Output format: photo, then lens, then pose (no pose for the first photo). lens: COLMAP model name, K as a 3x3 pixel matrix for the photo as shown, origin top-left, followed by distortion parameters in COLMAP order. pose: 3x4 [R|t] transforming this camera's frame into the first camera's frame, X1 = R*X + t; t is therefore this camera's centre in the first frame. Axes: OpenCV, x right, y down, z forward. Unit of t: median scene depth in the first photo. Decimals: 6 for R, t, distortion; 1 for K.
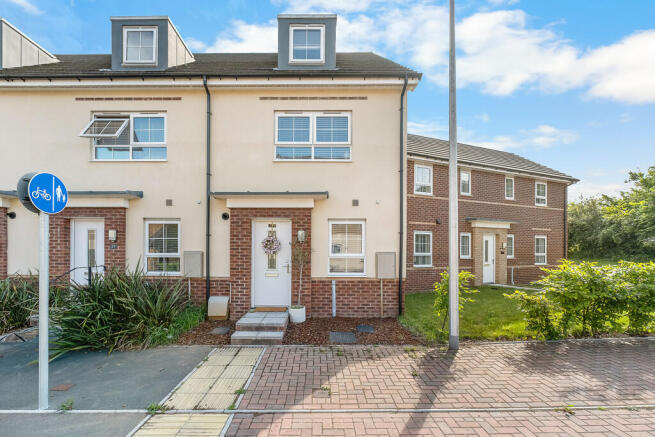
lens RADIAL K [[283.4, 0, 326.3], [0, 283.4, 222.2], [0, 0, 1]] dist [0.000845, 0.000008]
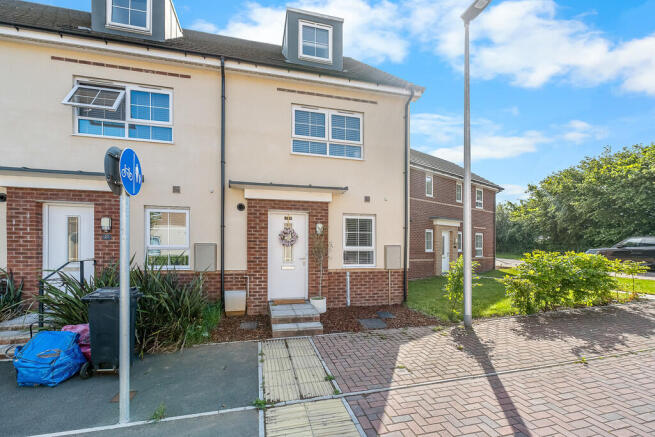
lens RADIAL K [[278.9, 0, 327.5], [0, 278.9, 218.5], [0, 0, 1]] dist [-0.000390, 0.000229]
pose [[0.968010, 0.028229, 0.249318, -0.309028], [-0.028371, 0.999593, -0.003024, 0.012454], [-0.249302, -0.004146, 0.968417, 0.014730]]
